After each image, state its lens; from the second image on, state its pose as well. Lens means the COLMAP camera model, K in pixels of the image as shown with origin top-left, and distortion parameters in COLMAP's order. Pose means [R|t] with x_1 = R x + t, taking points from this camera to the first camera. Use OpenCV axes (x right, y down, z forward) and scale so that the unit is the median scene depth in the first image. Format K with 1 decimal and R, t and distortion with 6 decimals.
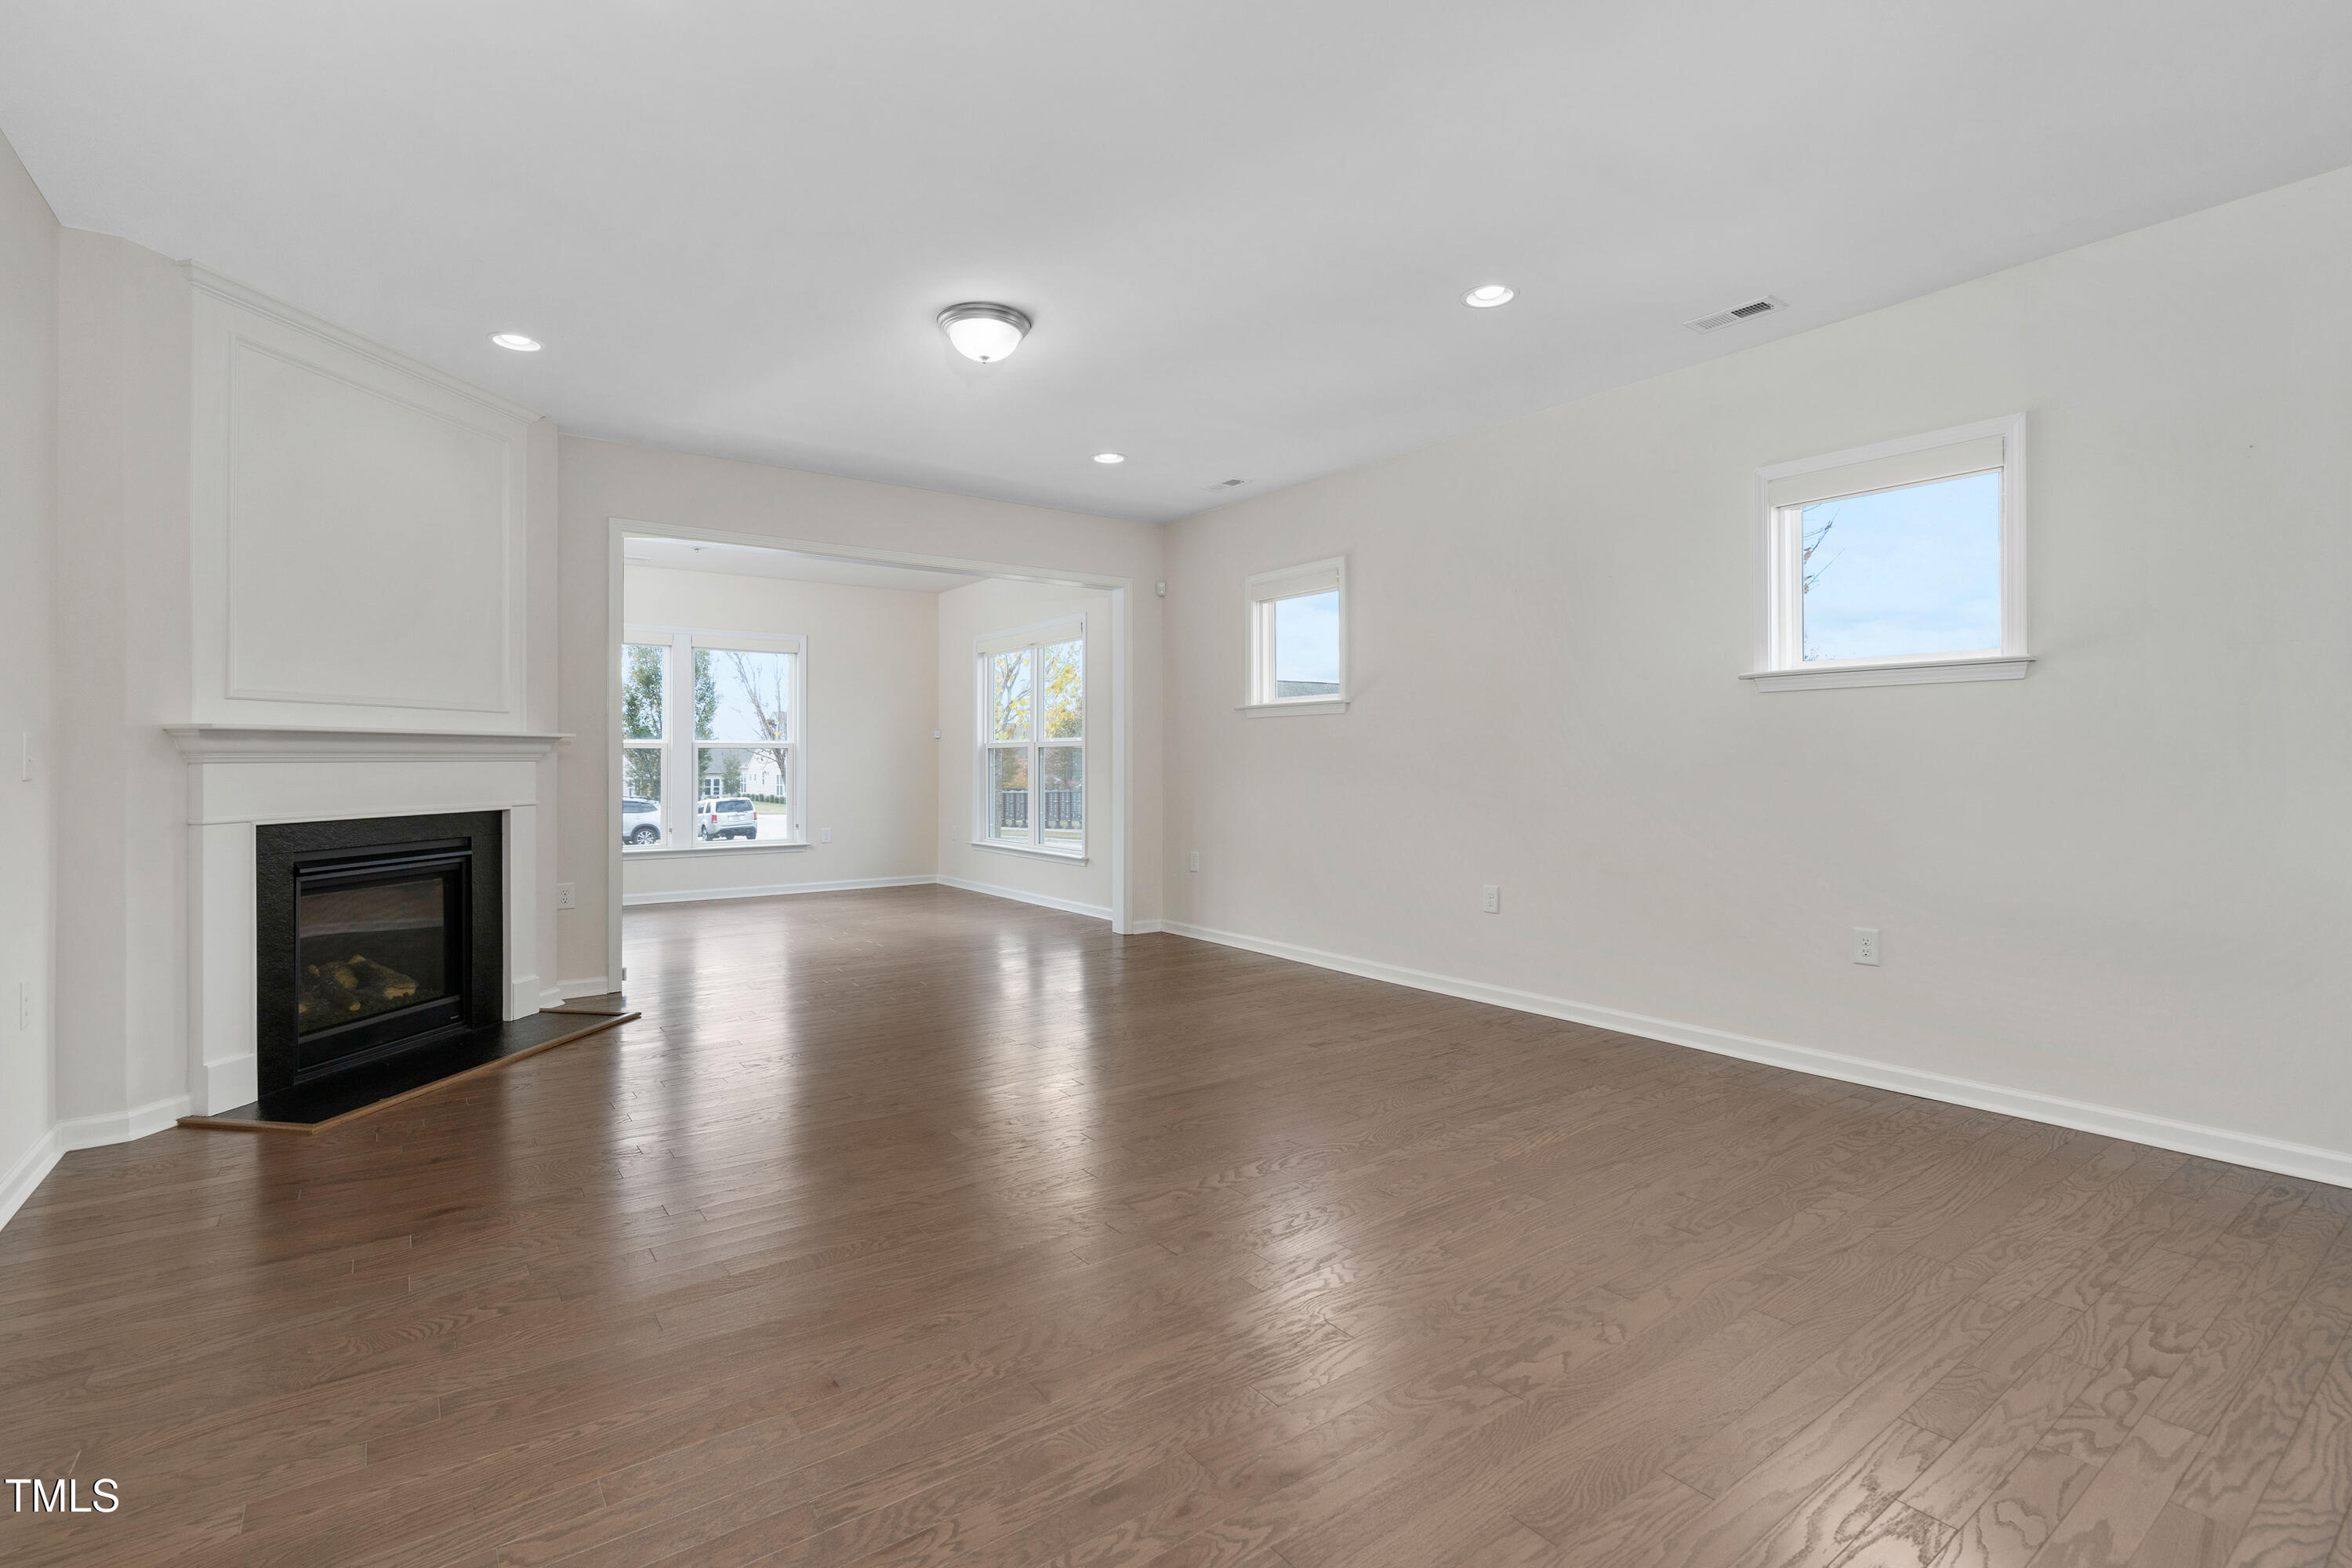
lens RADIAL K [[1083.3, 0, 1176.0], [0, 1083.3, 784.0], [0, 0, 1]] dist [0.020852, 0.000172]
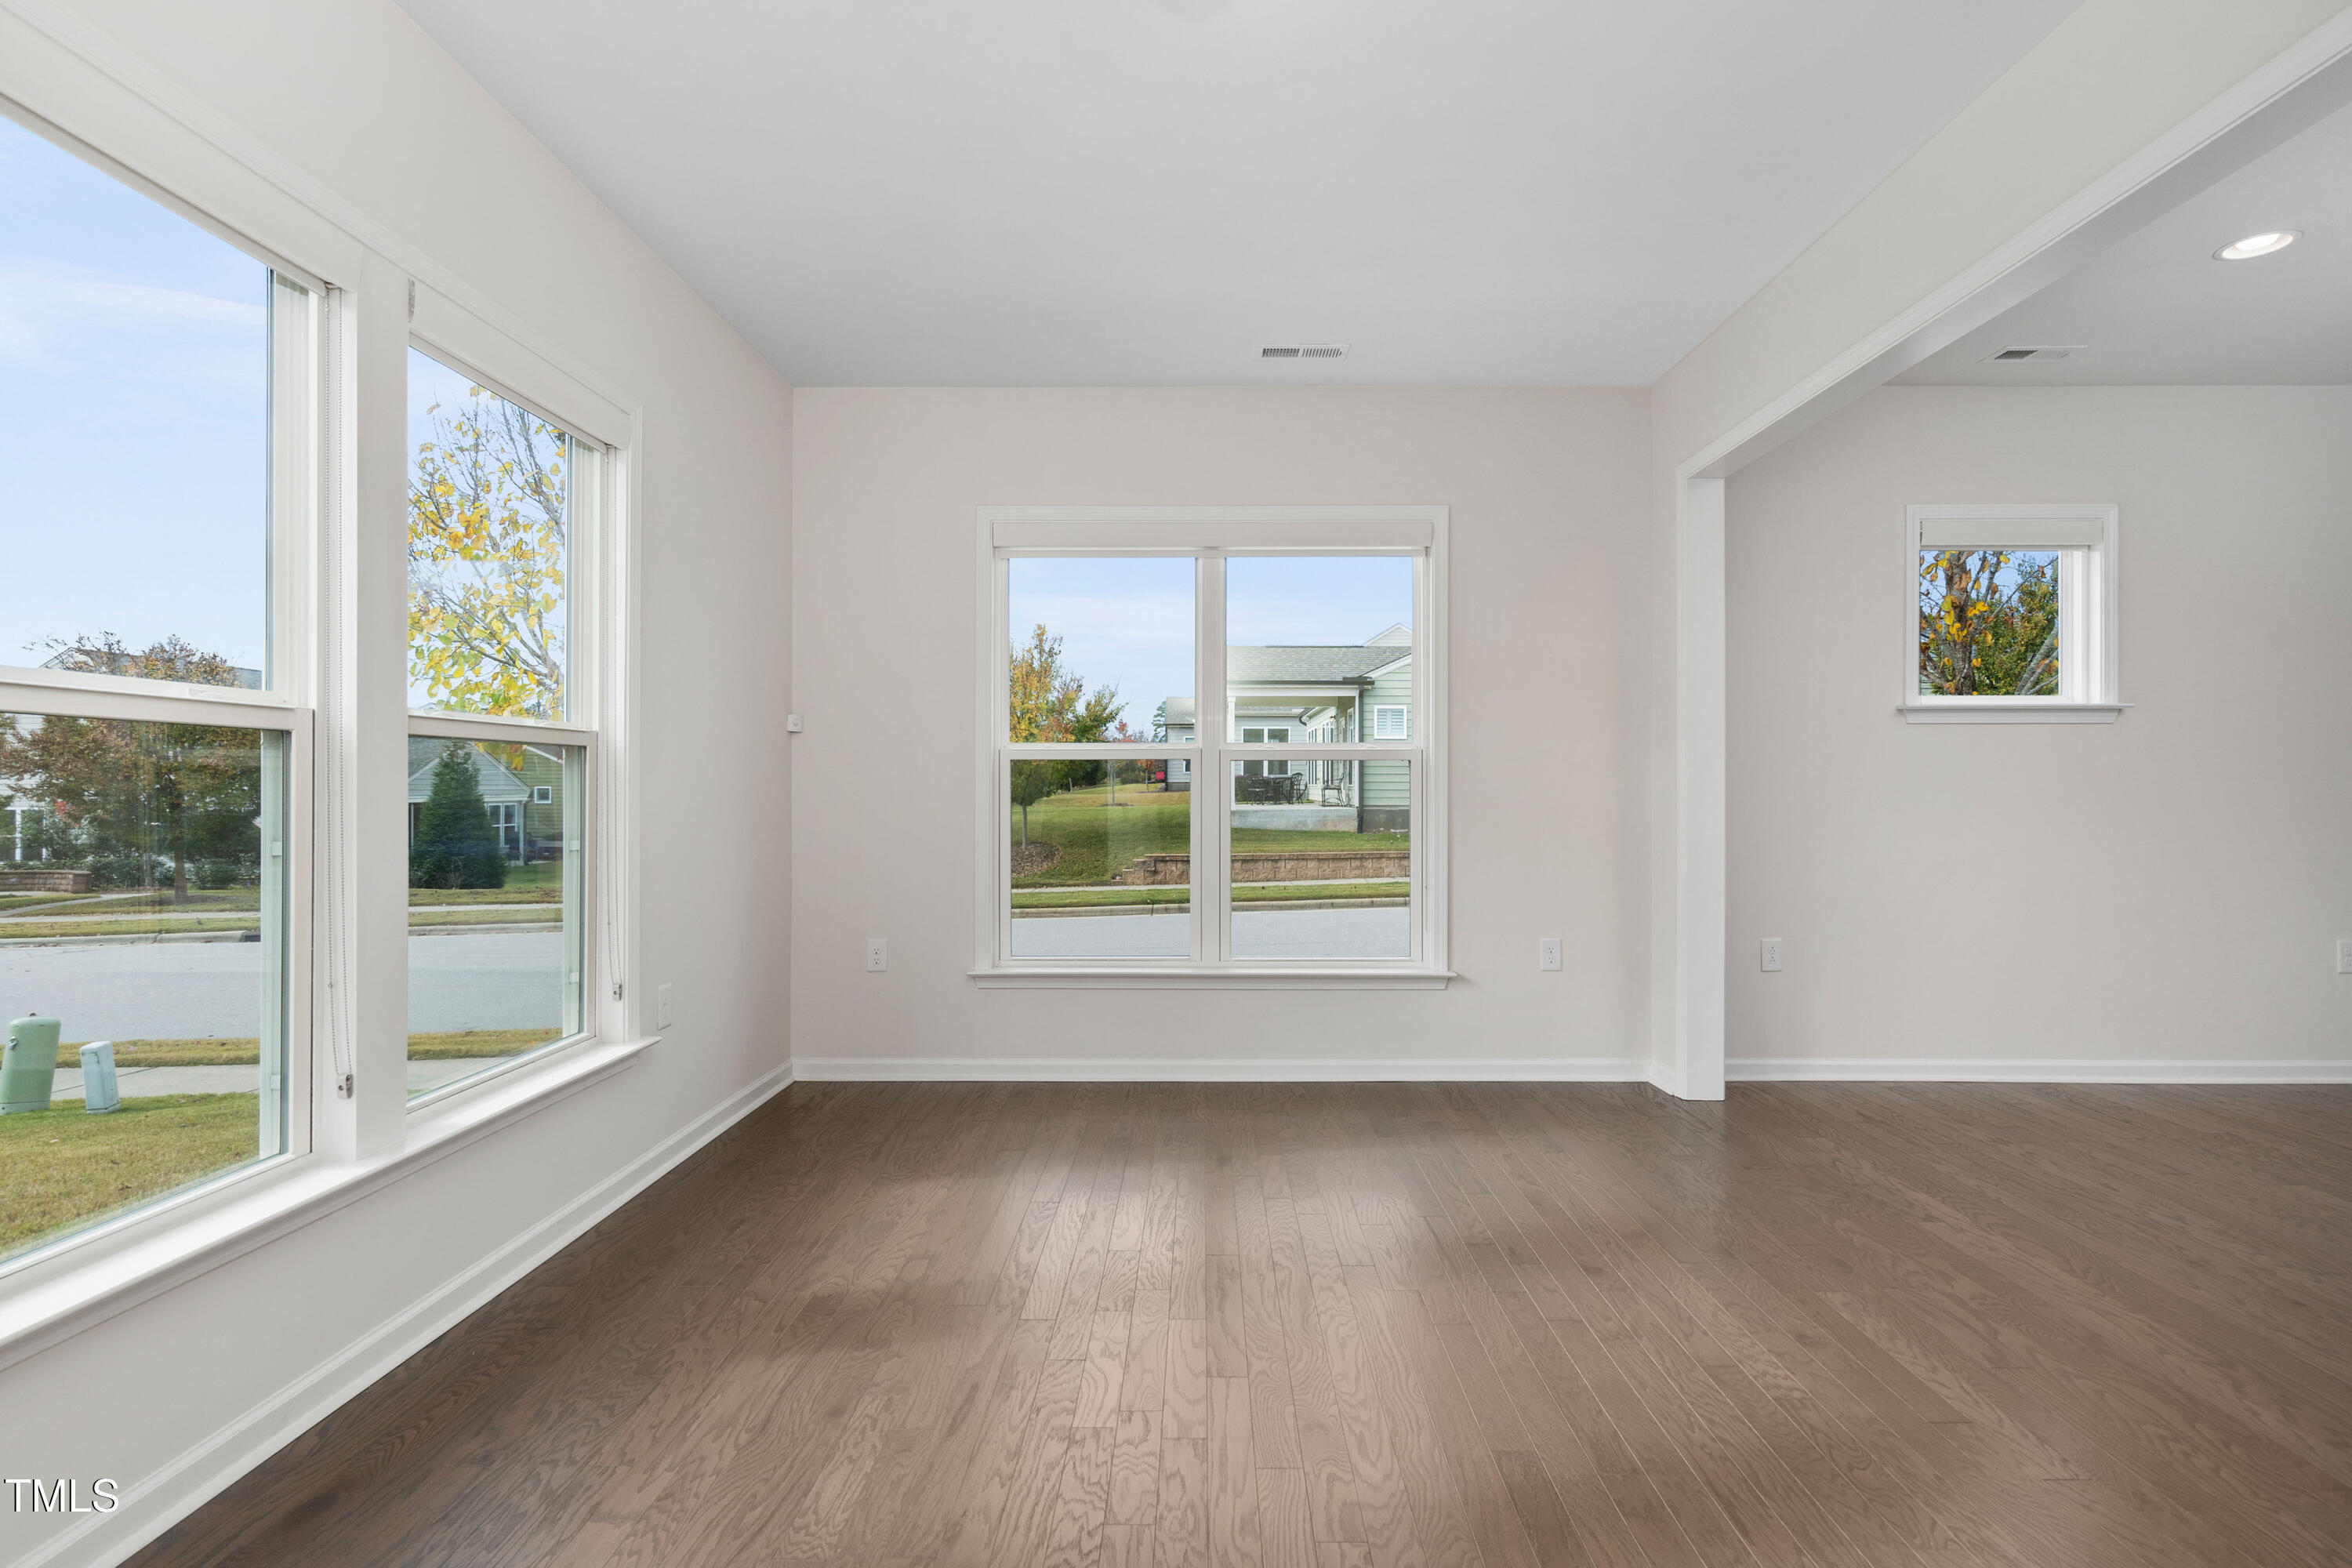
lens RADIAL K [[1083.3, 0, 1176.0], [0, 1083.3, 784.0], [0, 0, 1]] dist [0.020852, 0.000172]
pose [[0.598364, 0.005886, 0.801203, -0.587966], [0.013545, 0.999756, -0.017461, -0.016482], [-0.801110, 0.021300, 0.598138, 0.789361]]
